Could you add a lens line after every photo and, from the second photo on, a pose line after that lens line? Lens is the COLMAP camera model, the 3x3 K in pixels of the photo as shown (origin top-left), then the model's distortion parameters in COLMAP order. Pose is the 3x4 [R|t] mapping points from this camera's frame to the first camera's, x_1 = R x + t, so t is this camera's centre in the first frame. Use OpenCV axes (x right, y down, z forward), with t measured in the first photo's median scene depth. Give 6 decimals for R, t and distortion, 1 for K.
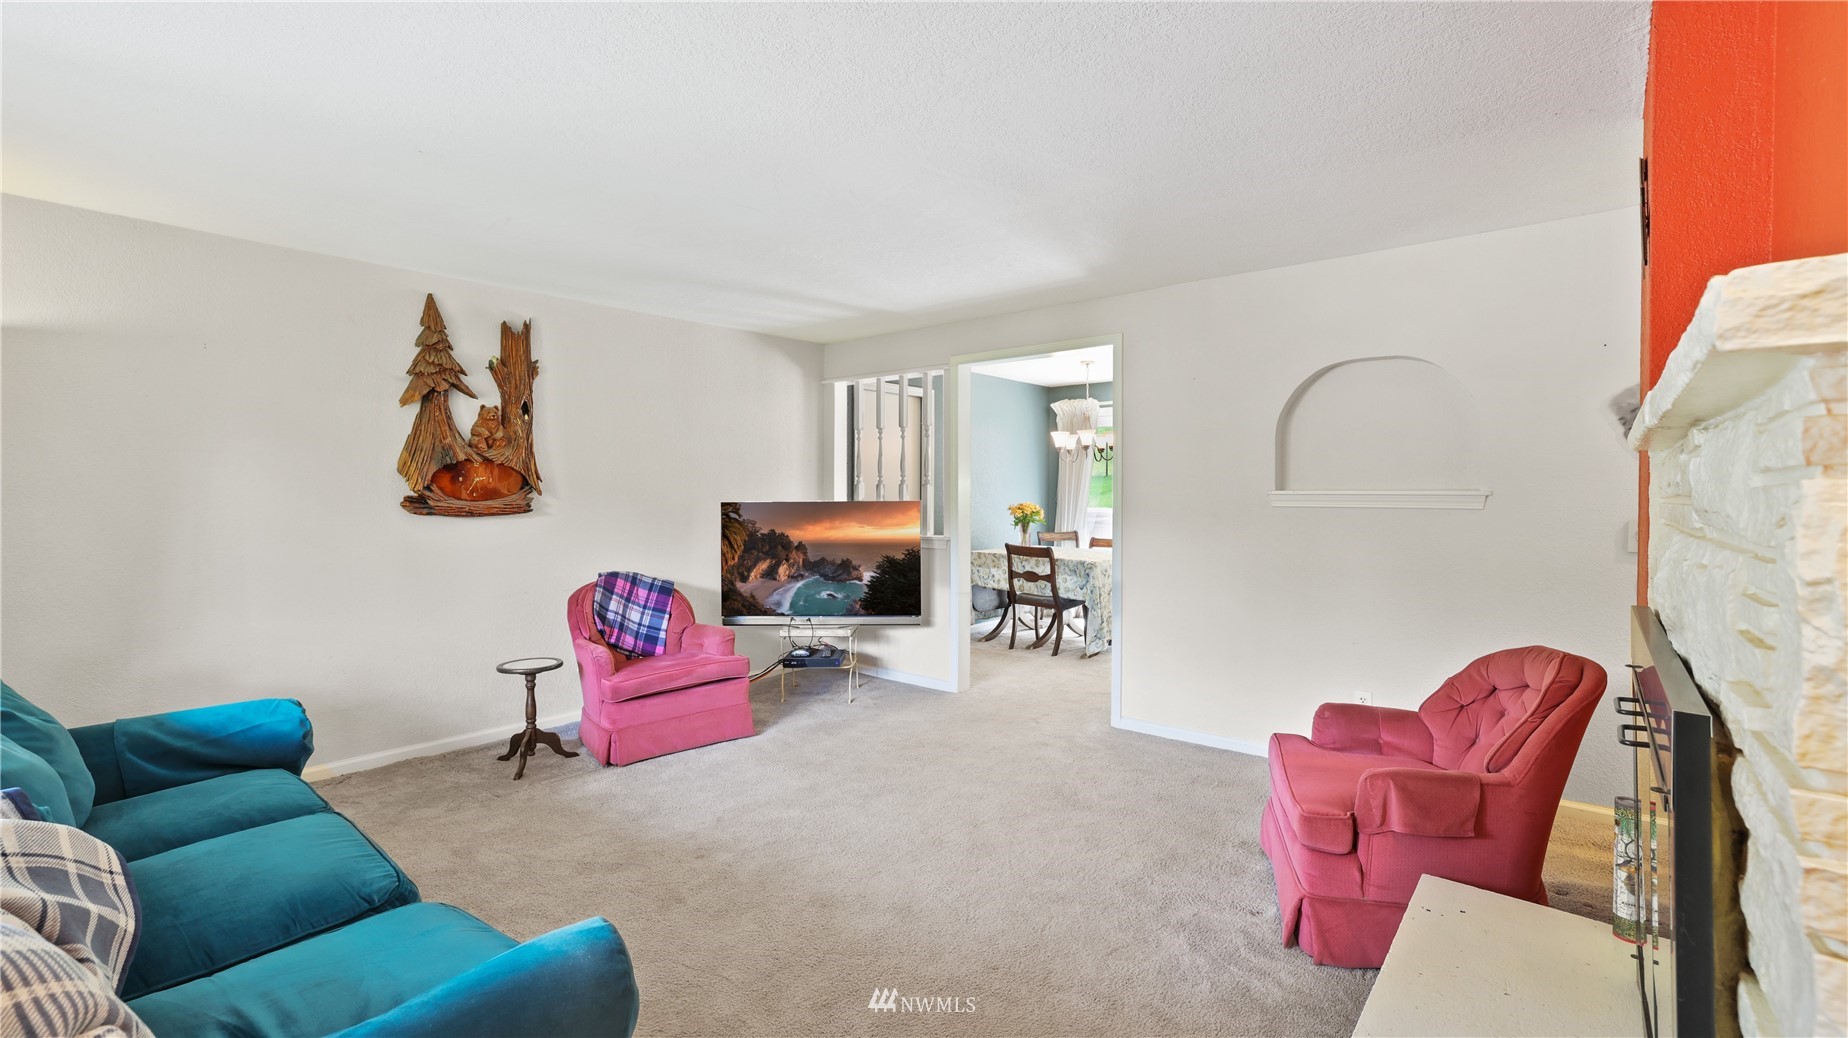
lens RADIAL K [[798.1, 0, 915.1], [0, 798.1, 499.5], [0, 0, 1]] dist [-0.045693, 0.018824]
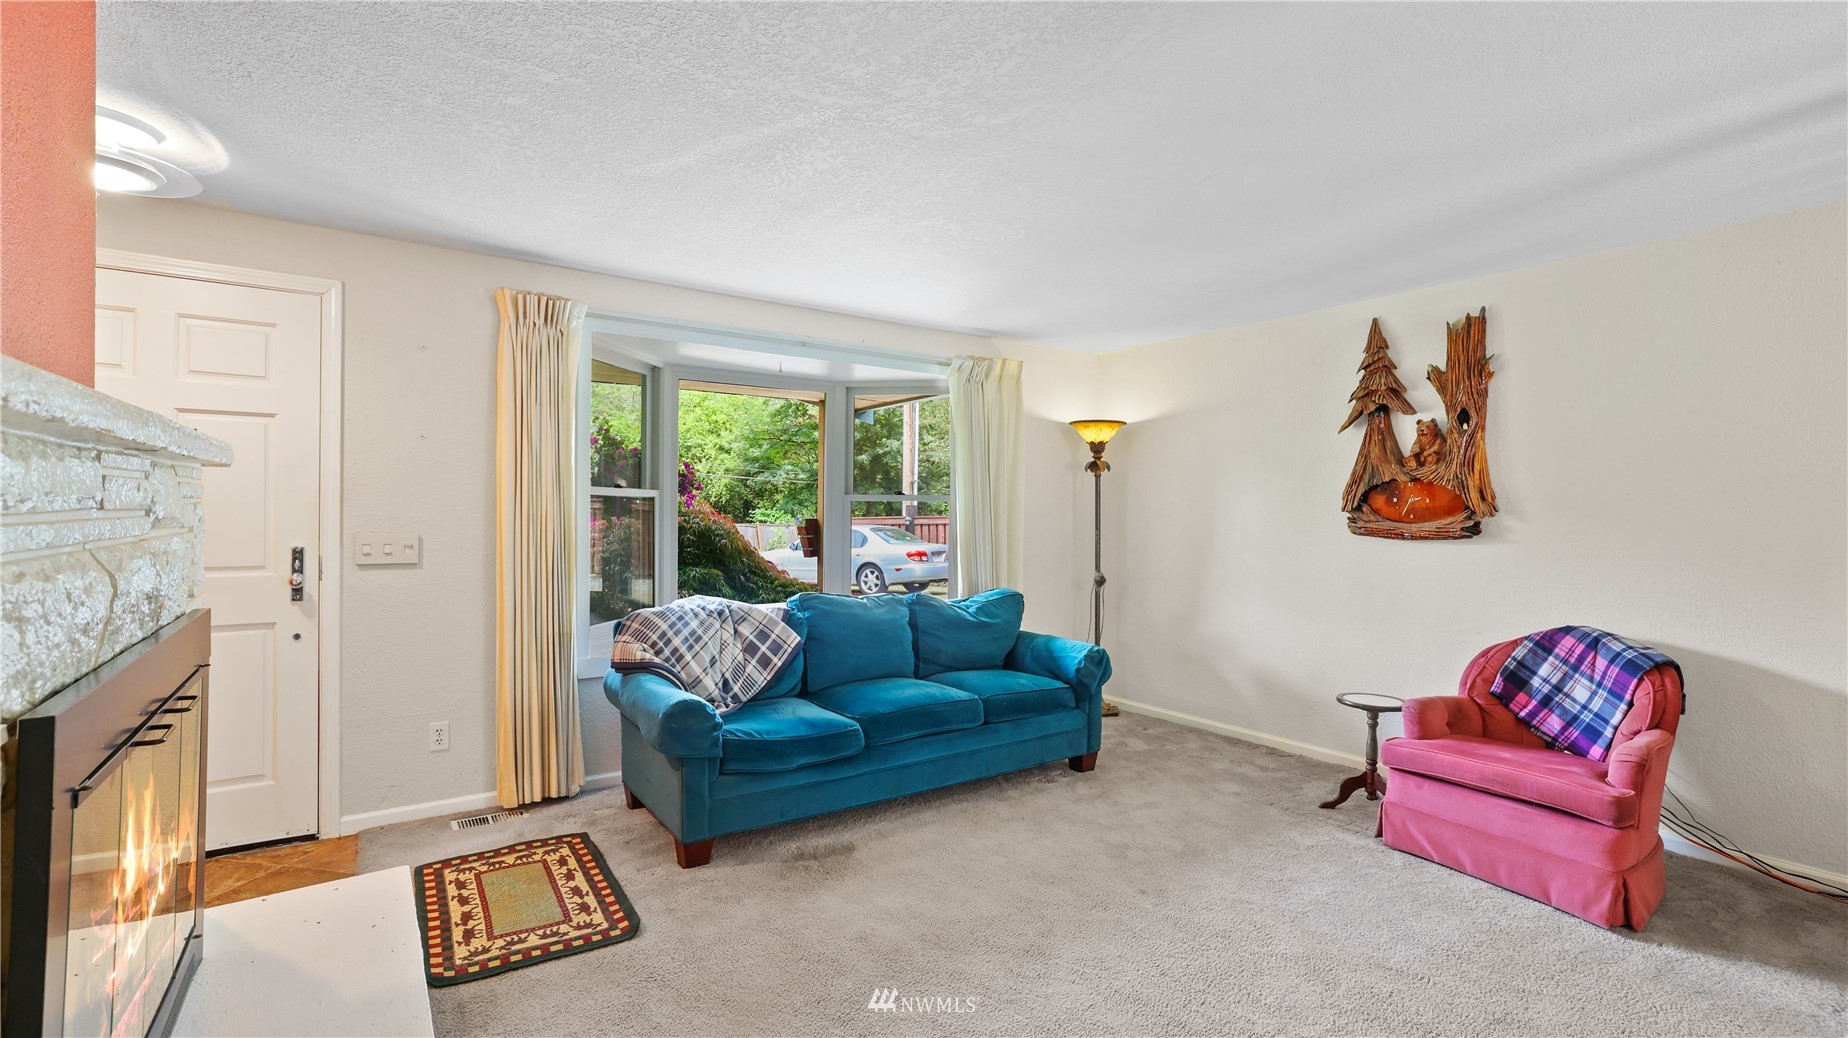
lens RADIAL K [[798.1, 0, 915.1], [0, 798.1, 499.5], [0, 0, 1]] dist [-0.045693, 0.018824]
pose [[-0.260844, -0.014329, -0.965275, 0.497937], [-0.015890, 0.999818, -0.010548, -0.006849], [0.965250, 0.012586, -0.261024, 0.663979]]
